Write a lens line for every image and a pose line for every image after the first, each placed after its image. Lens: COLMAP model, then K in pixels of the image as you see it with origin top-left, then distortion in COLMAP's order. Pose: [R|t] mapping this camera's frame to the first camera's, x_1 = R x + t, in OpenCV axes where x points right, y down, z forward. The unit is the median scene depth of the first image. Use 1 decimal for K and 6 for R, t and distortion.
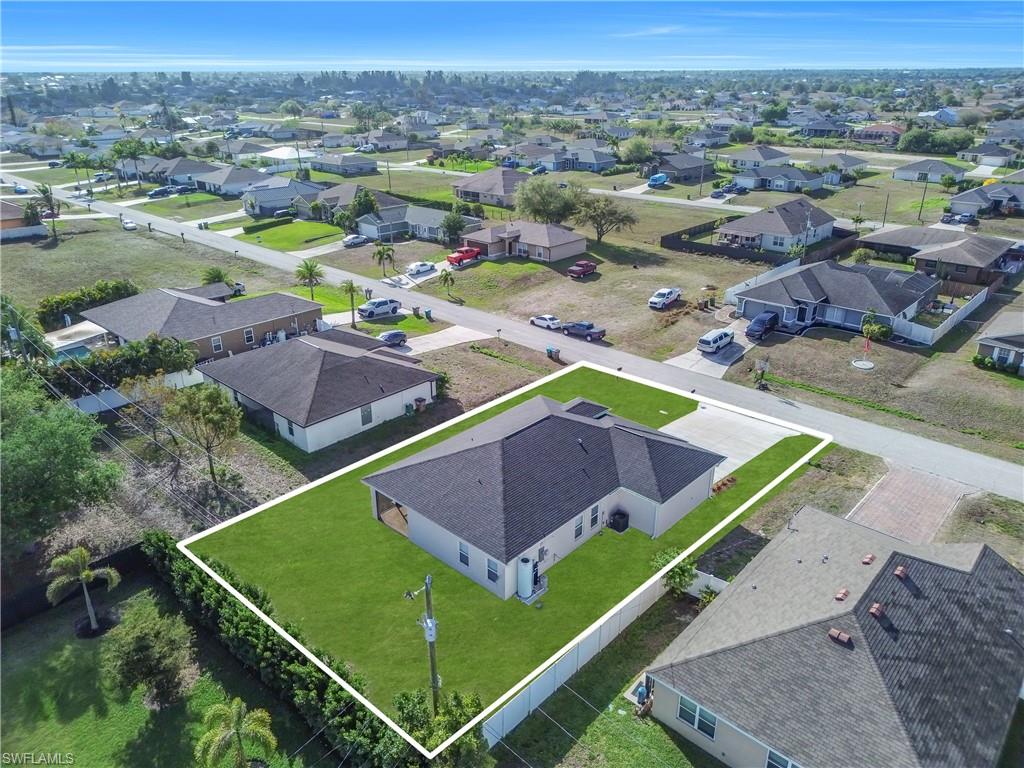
lens RADIAL K [[715.7, 0, 512.0], [0, 715.7, 384.0], [0, 0, 1]] dist [0.041066, -0.036662]
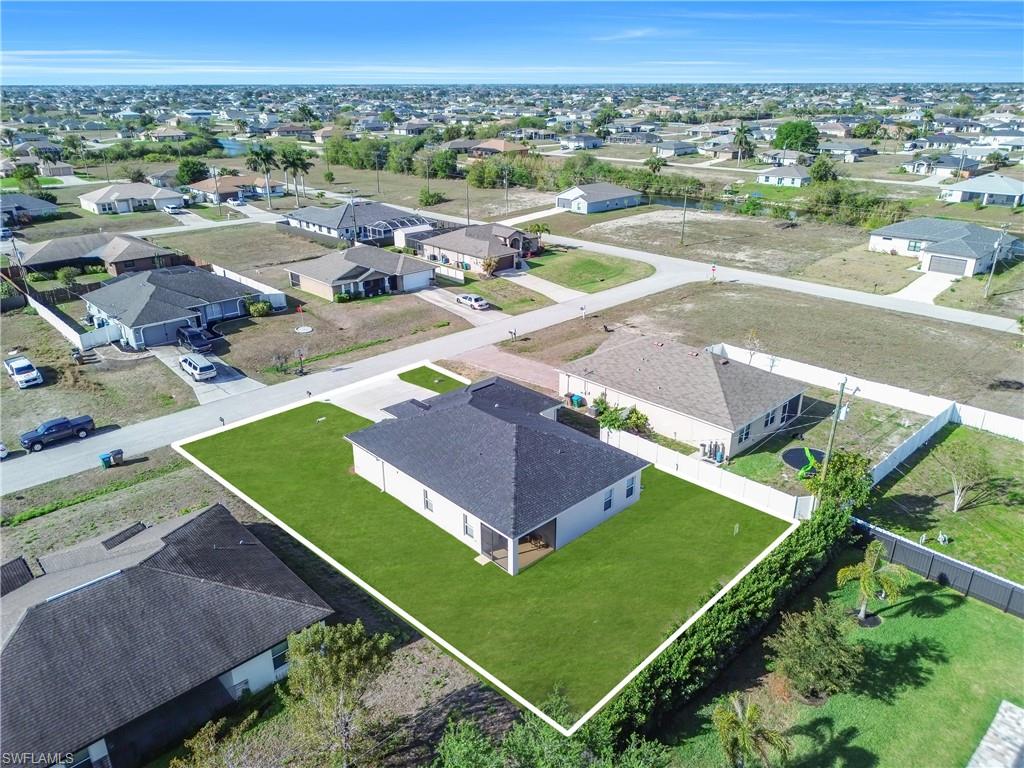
lens RADIAL K [[715.7, 0, 512.0], [0, 715.7, 384.0], [0, 0, 1]] dist [0.041066, -0.036662]
pose [[0.076602, -0.387919, 0.918505, -0.568533], [0.398370, 0.856395, 0.328464, -0.191548], [-0.914021, 0.340743, 0.220137, 0.443488]]
